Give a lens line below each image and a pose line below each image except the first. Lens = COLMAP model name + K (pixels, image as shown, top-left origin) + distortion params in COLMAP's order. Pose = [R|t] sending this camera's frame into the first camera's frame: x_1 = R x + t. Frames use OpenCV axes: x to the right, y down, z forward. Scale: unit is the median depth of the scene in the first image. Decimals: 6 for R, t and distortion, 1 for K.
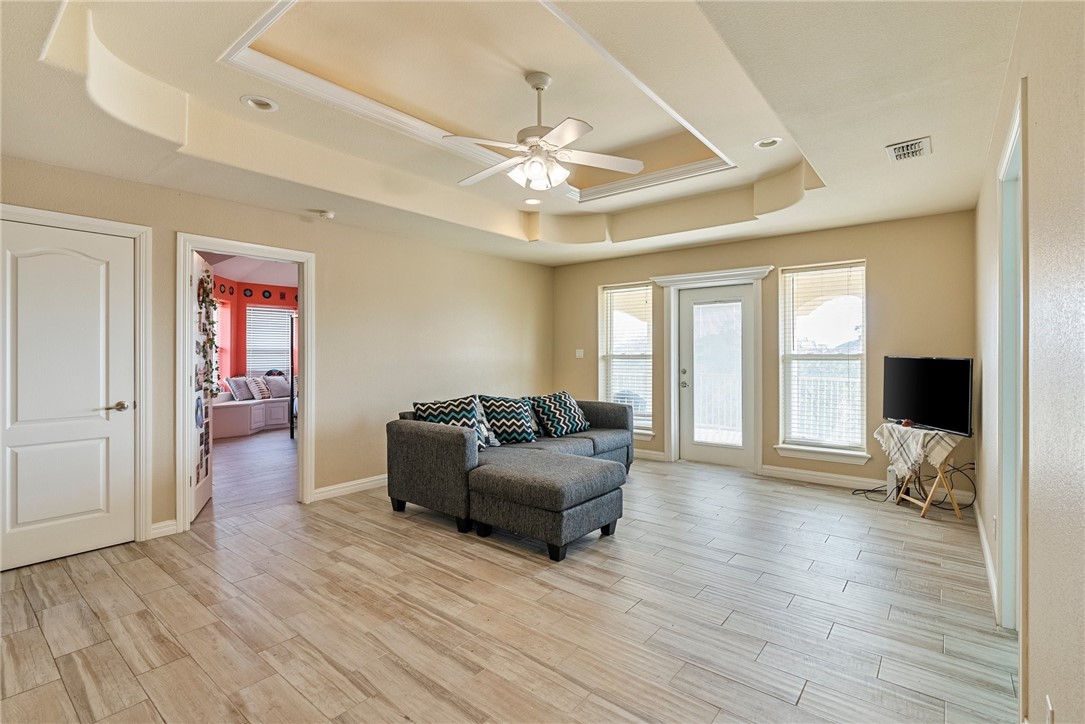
lens RADIAL K [[495.1, 0, 547.9], [0, 495.1, 355.0], [0, 0, 1]] dist [-0.013040, 0.004866]
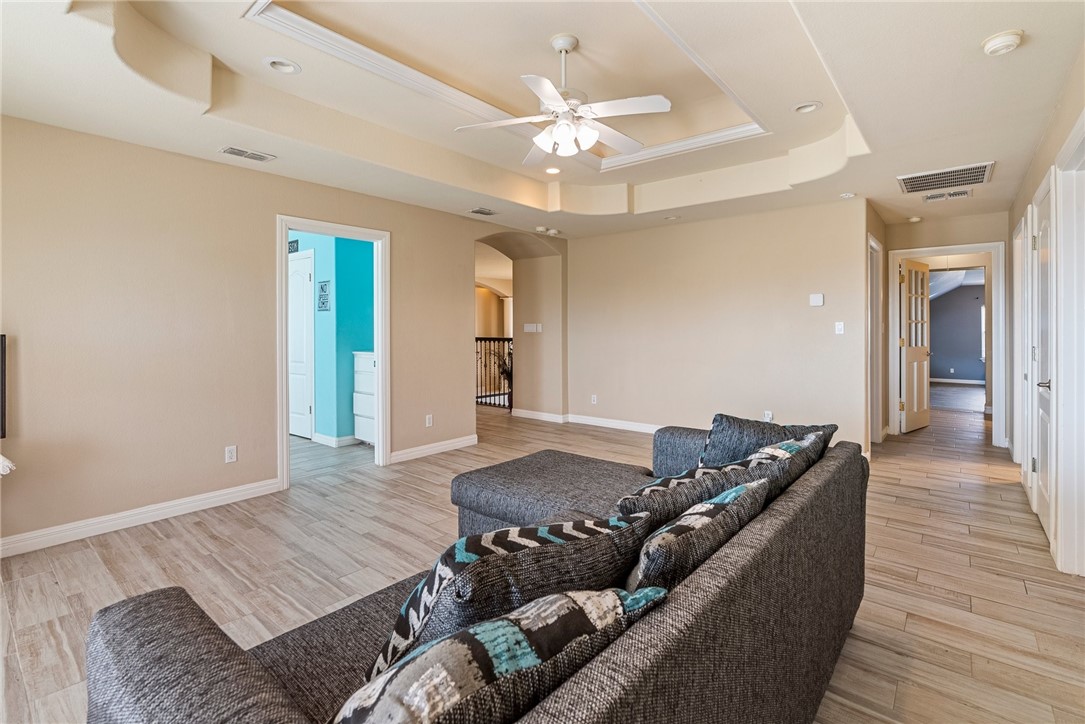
lens RADIAL K [[495.1, 0, 546.1], [0, 495.1, 330.1], [0, 0, 1]] dist [-0.013040, 0.004866]
pose [[-0.999890, 0.005229, 0.013912, 0.004232], [0.005323, 0.999964, 0.006682, -0.001616], [-0.013877, 0.006755, -0.999881, 1.512243]]
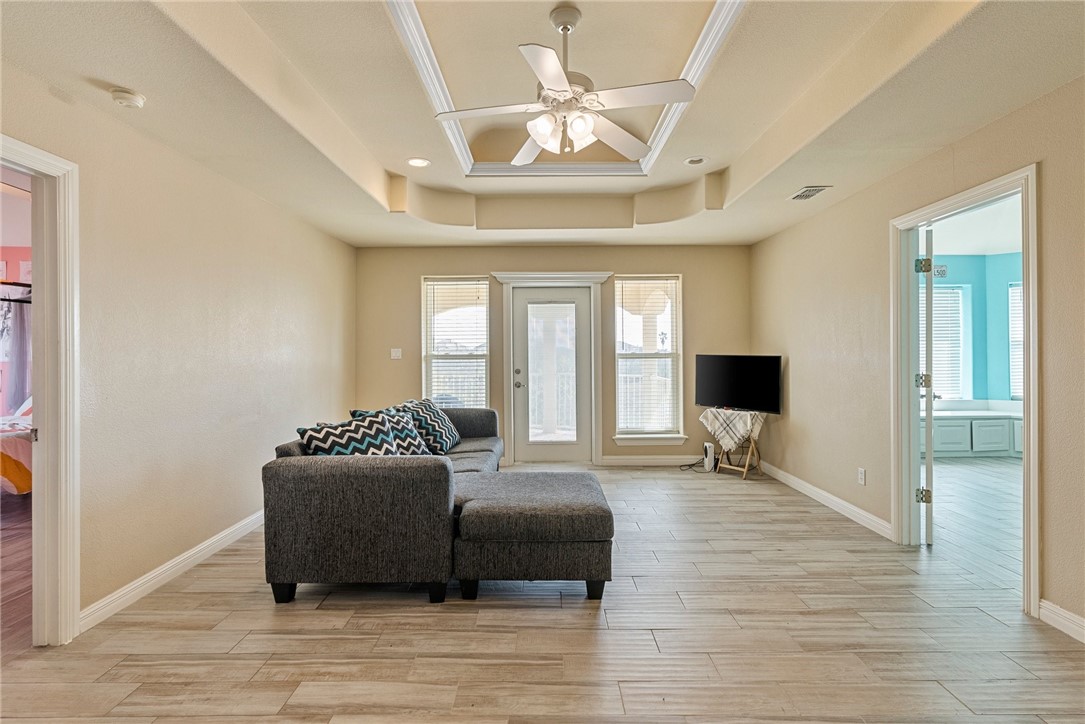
lens RADIAL K [[495.1, 0, 535.4], [0, 495.1, 353.6], [0, 0, 1]] dist [-0.013040, 0.004866]
pose [[0.786425, -0.002842, 0.617679, -0.435341], [0.004752, 0.999988, -0.001450, -0.000297], [-0.617668, 0.004076, 0.786429, 0.300450]]
